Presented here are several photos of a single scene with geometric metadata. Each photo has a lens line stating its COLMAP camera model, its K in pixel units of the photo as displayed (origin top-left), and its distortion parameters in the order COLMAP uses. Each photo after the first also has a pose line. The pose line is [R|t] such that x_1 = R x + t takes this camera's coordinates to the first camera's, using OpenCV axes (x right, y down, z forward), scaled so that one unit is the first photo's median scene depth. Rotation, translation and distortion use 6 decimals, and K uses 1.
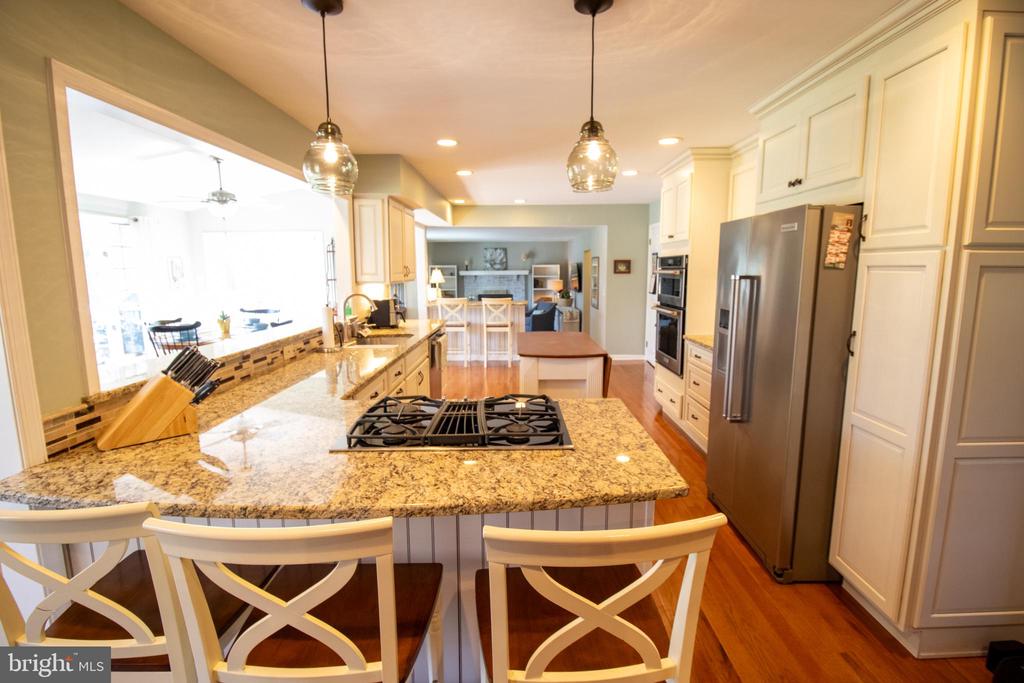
lens RADIAL K [[488.2, 0, 517.4], [0, 488.2, 336.4], [0, 0, 1]] dist [0.002978, -0.012957]
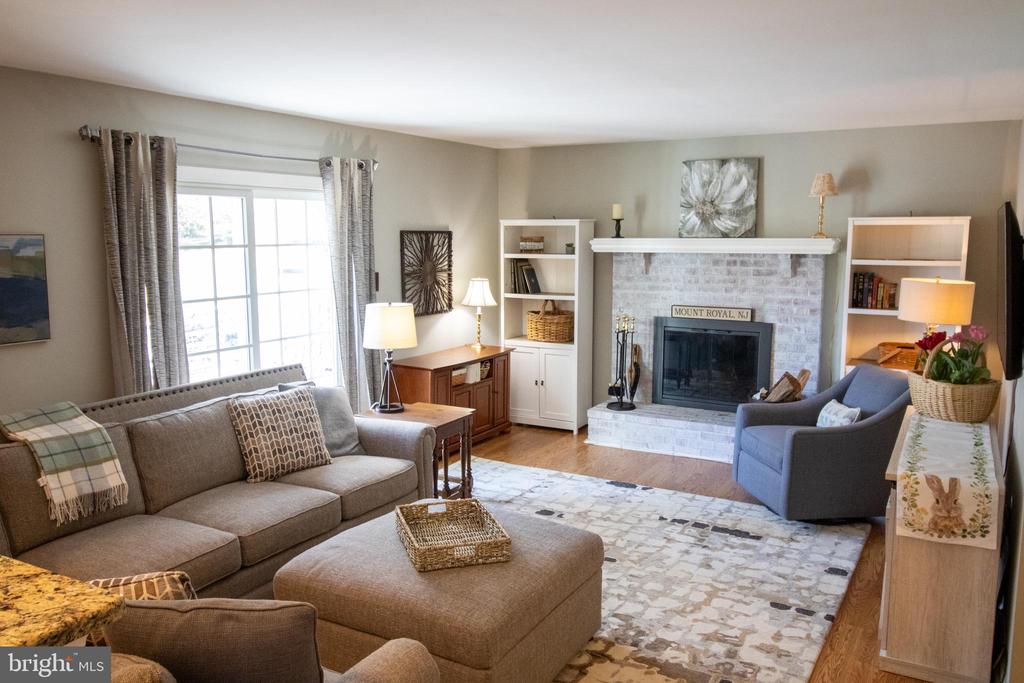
lens RADIAL K [[817.4, 0, 512.0], [0, 817.4, 341.5], [0, 0, 1]] dist [0.012190, -0.000462]
pose [[0.868826, 0.071541, -0.489922, 0.464488], [-0.070715, 0.997292, 0.020223, -0.389388], [0.490042, 0.017075, 0.871532, 2.702718]]
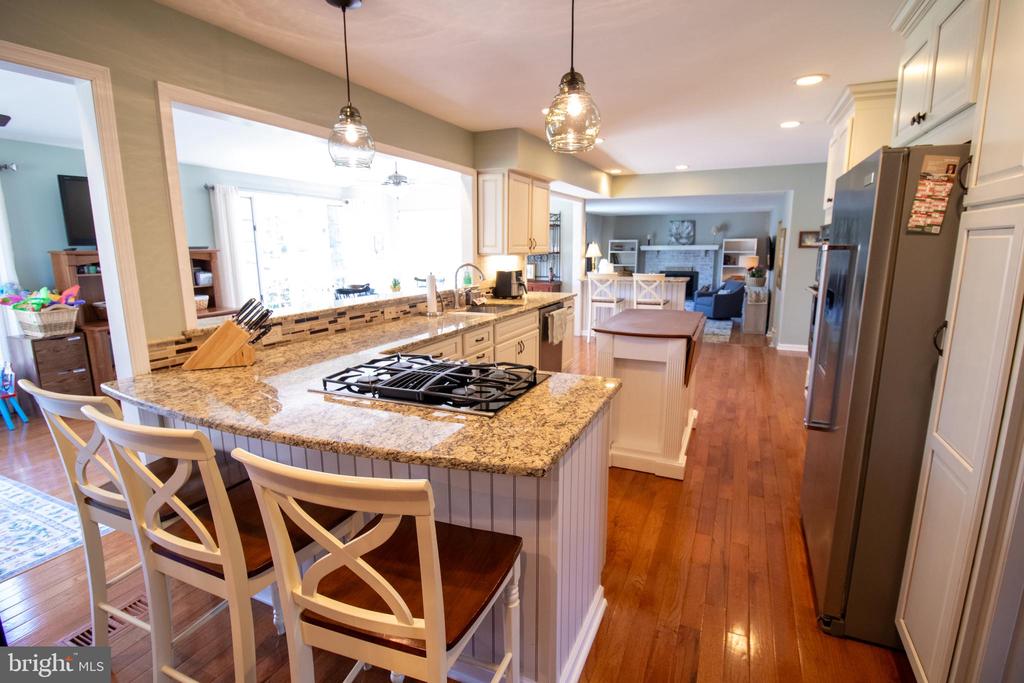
lens RADIAL K [[495.7, 0, 517.3], [0, 495.7, 336.4], [0, 0, 1]] dist [0.006566, -0.016480]
pose [[0.912186, 0.074709, -0.402910, 0.328348], [-0.056485, 0.996778, 0.056944, 0.004542], [0.405866, -0.029185, 0.913467, 0.062896]]
